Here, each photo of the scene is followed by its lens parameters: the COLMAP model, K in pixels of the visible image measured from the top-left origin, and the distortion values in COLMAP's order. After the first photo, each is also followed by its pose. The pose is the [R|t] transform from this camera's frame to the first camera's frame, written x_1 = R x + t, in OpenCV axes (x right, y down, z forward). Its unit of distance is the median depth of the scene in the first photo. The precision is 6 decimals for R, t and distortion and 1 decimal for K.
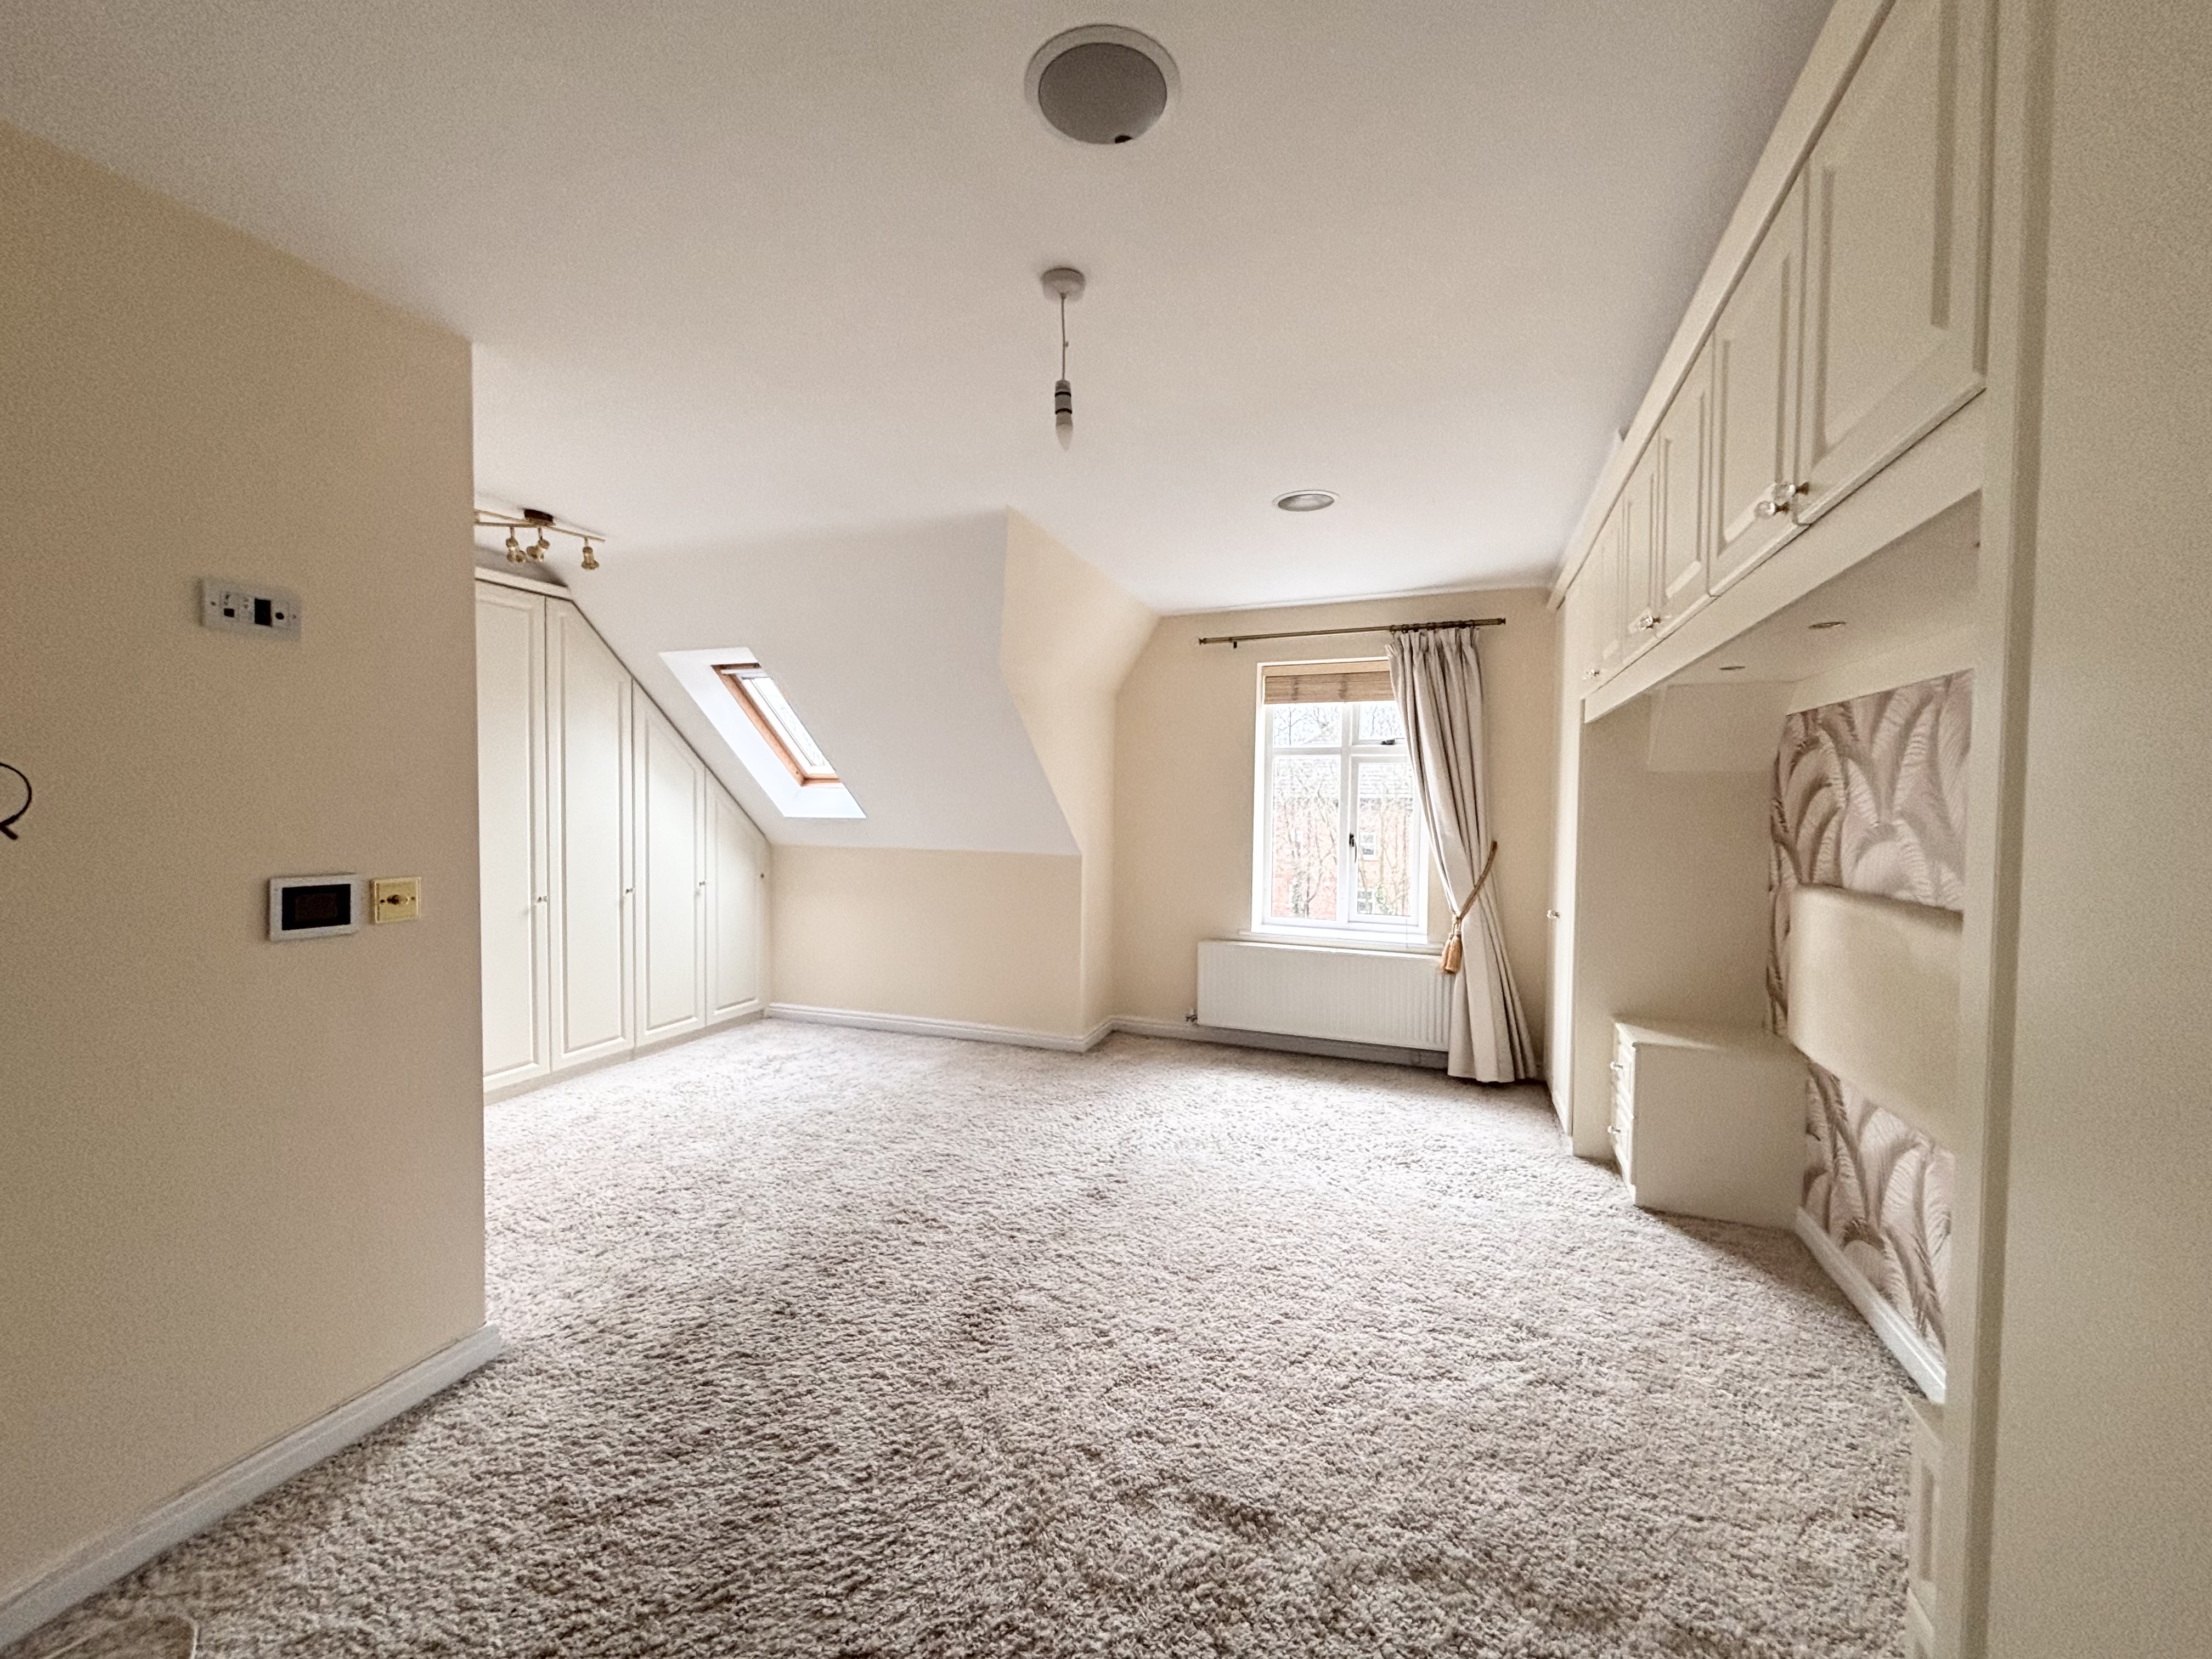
lens RADIAL K [[877.6, 0, 1104.0], [0, 877.6, 829.9], [0, 0, 1]] dist [0.002010, -0.000016]
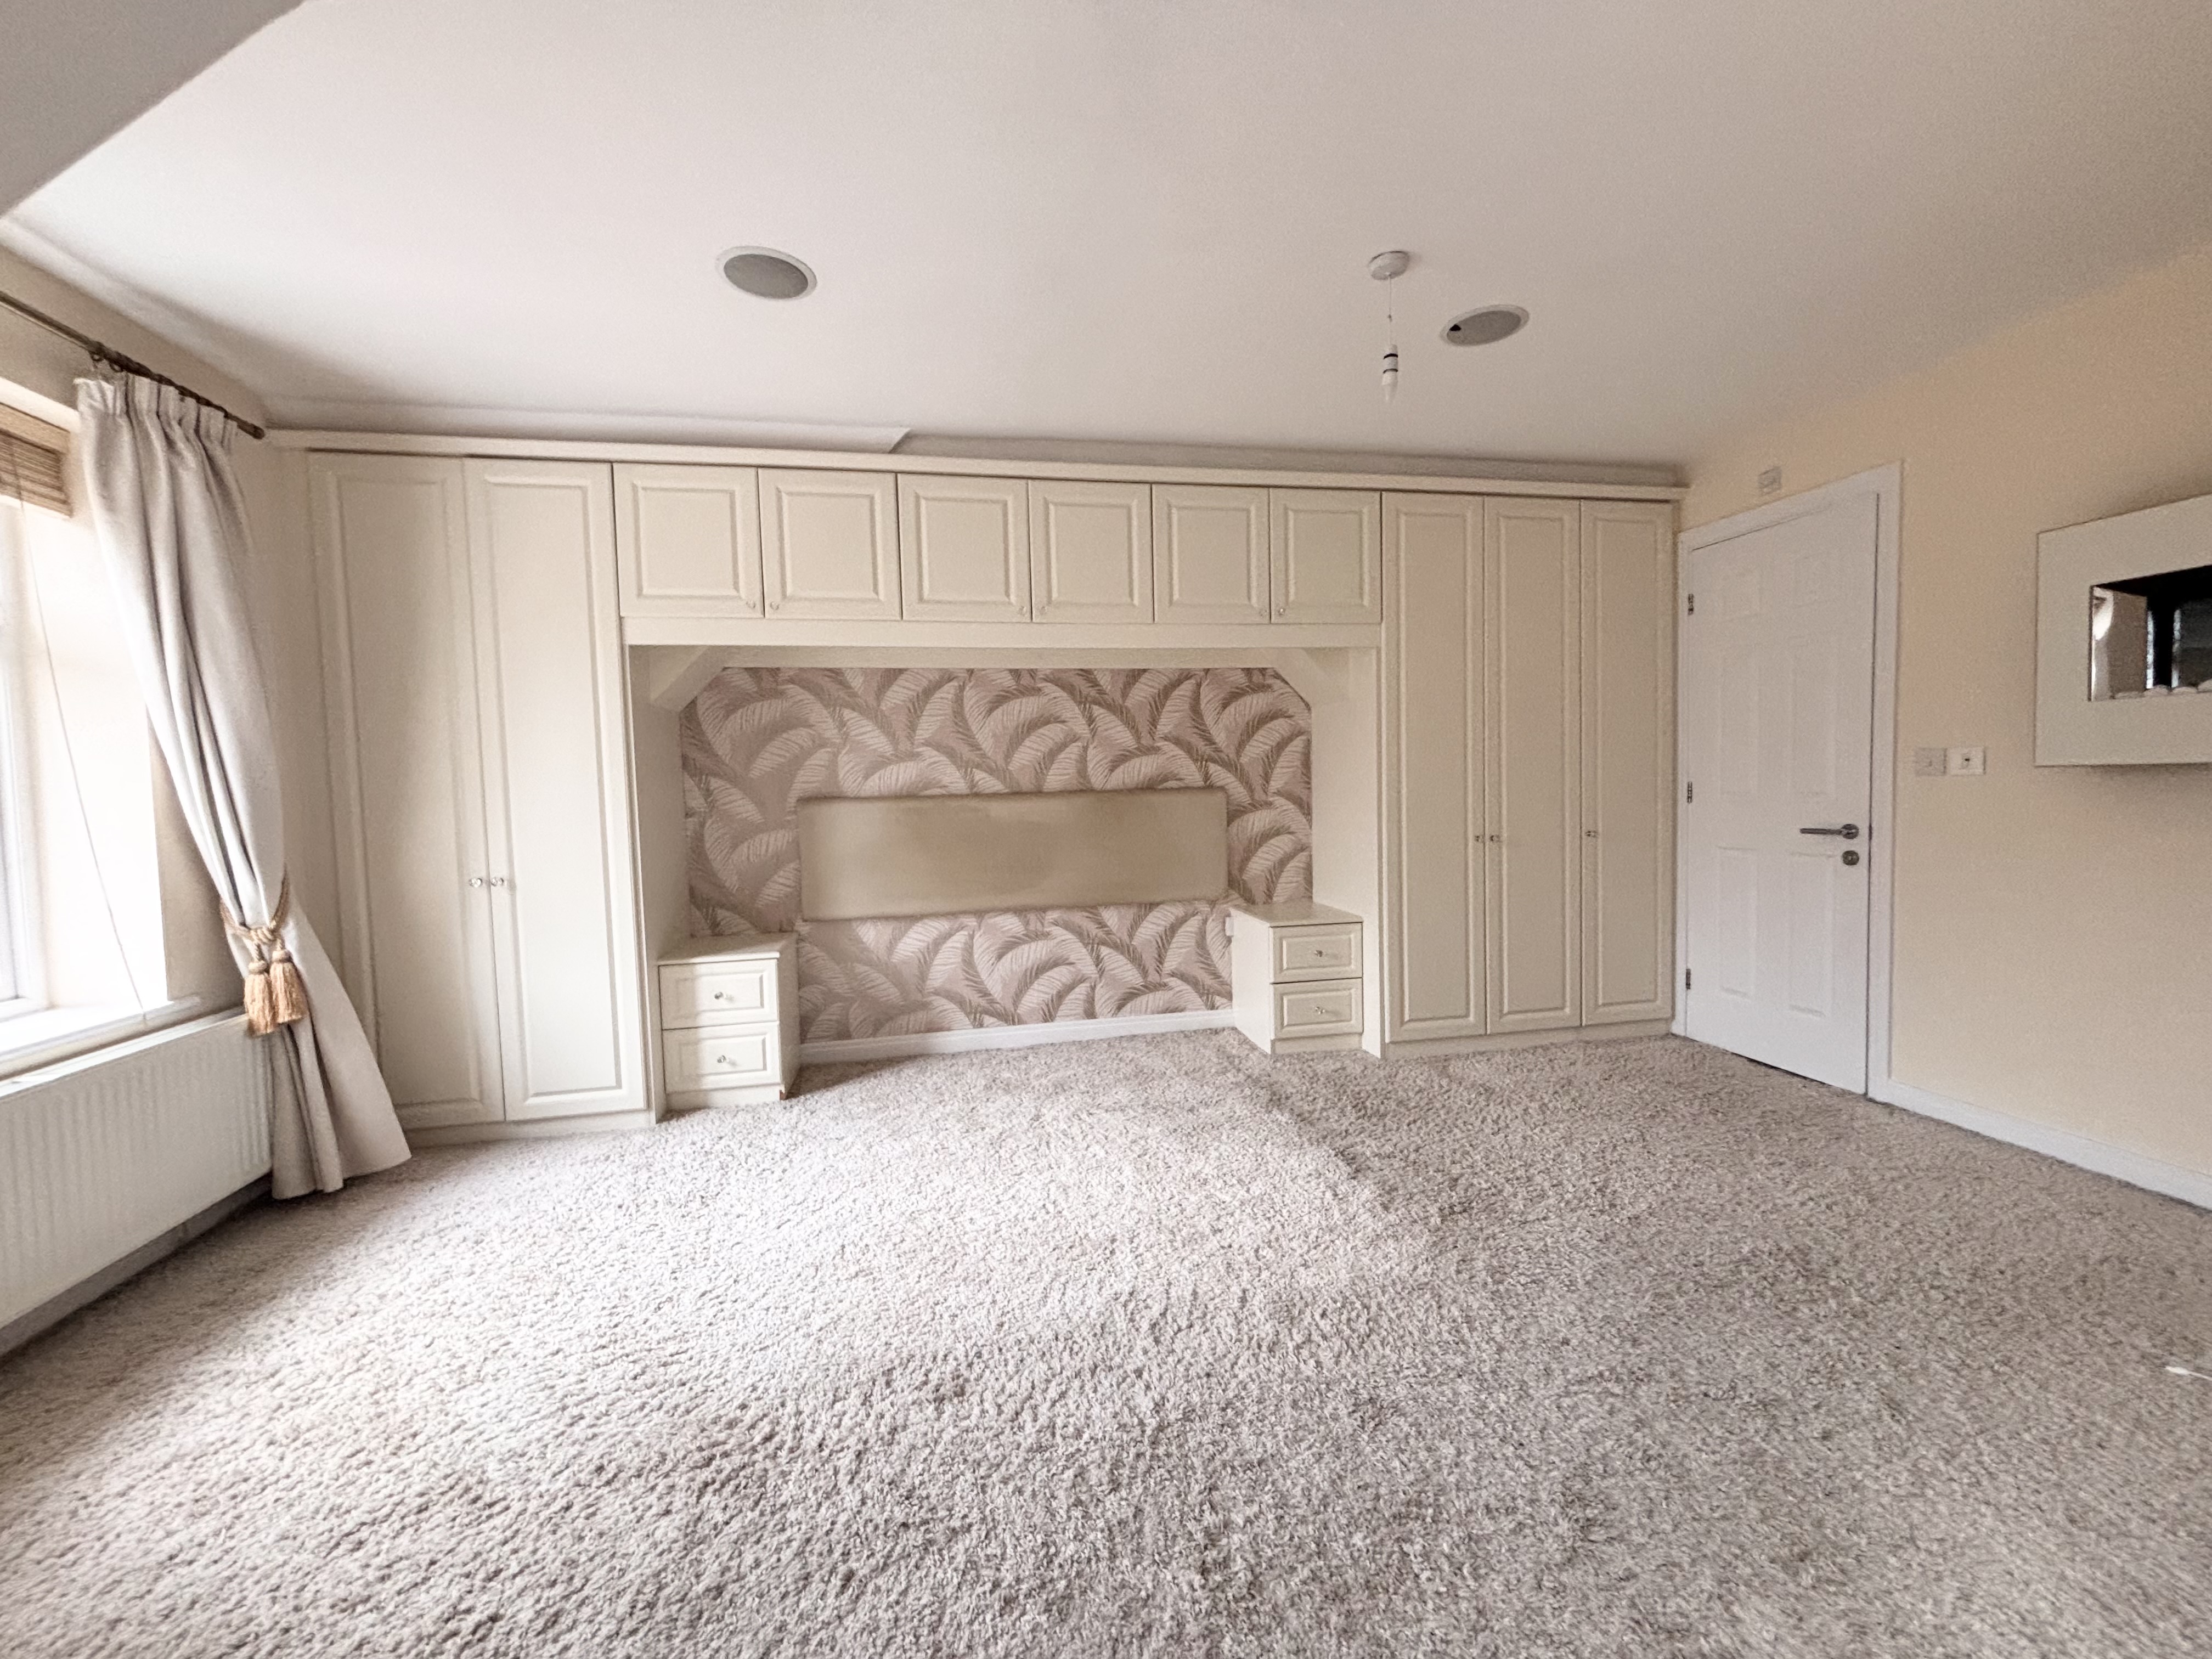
lens RADIAL K [[889.3, 0, 1106.1], [0, 889.3, 827.9], [0, 0, 1]] dist [-0.018654, 0.009853]
pose [[-0.530687, -0.038572, 0.846690, -0.372941], [0.050403, 0.995760, 0.076955, 0.014572], [-0.846068, 0.083515, -0.526493, 0.836470]]
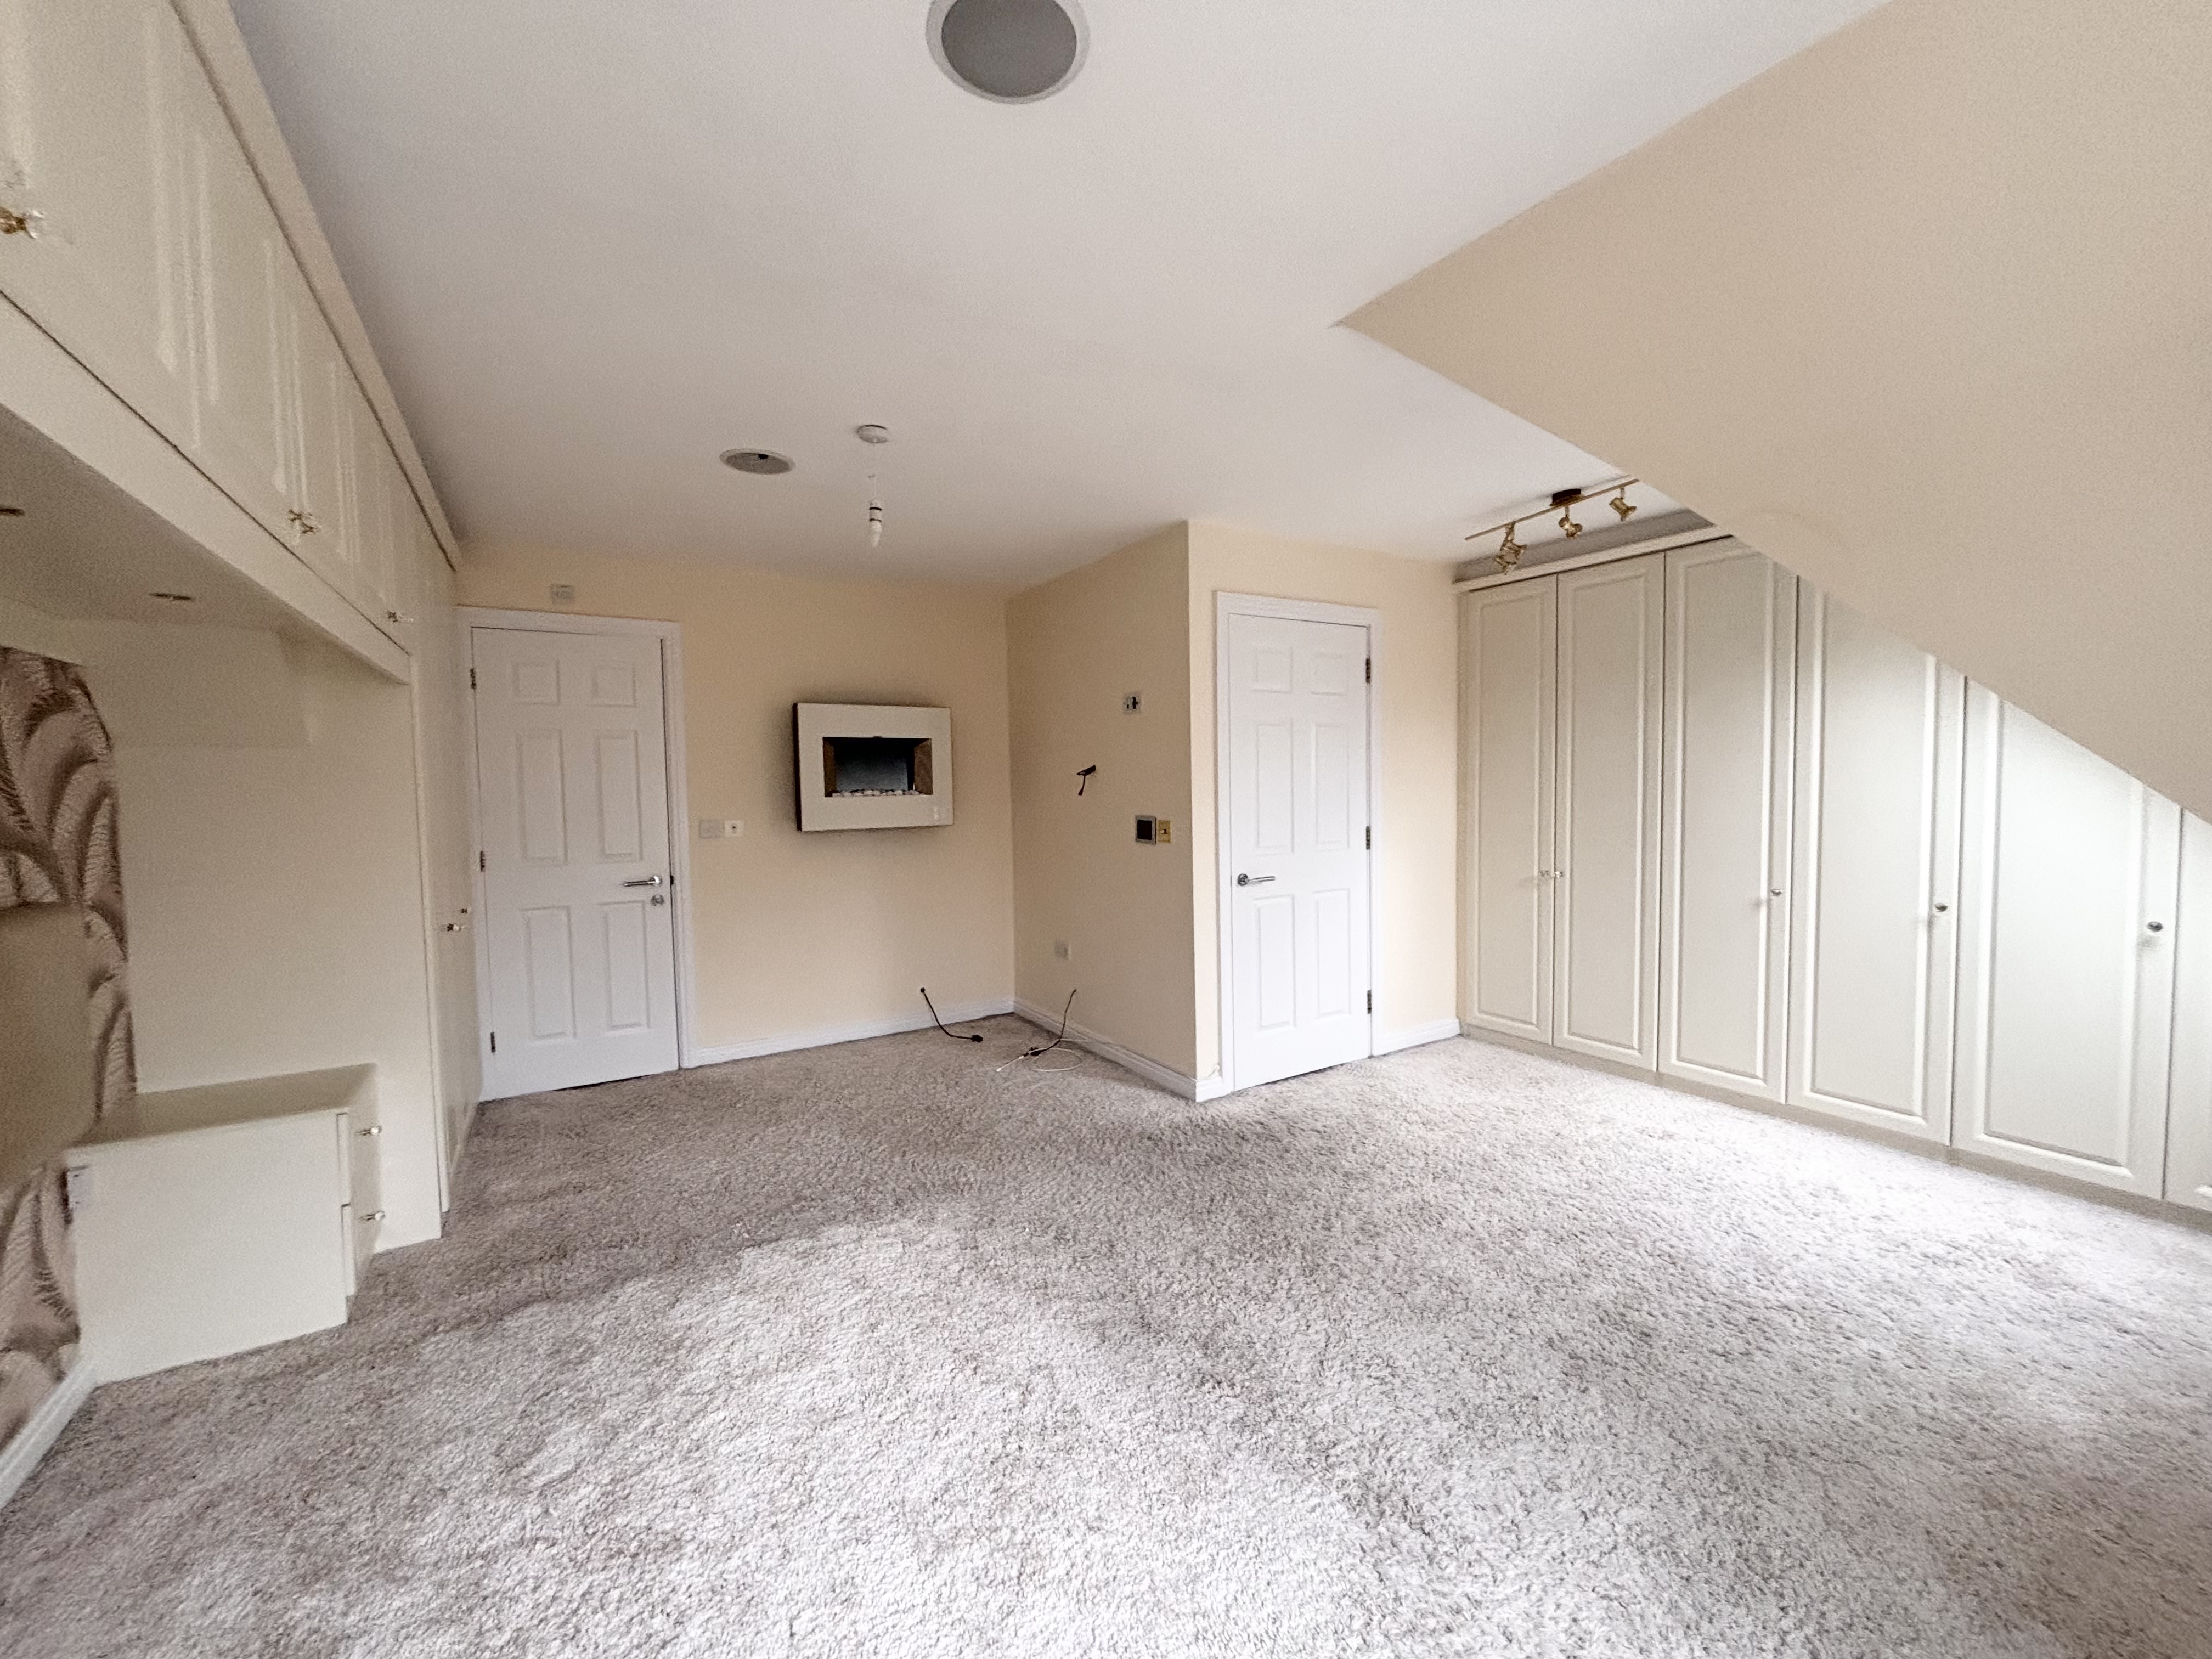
lens RADIAL K [[877.6, 0, 1104.0], [0, 877.6, 829.9], [0, 0, 1]] dist [0.002010, -0.000016]
pose [[-0.610330, 0.042900, -0.790985, 0.376245], [-0.013438, 0.997828, 0.064488, -0.022417], [0.792034, 0.049989, -0.608428, 0.922696]]
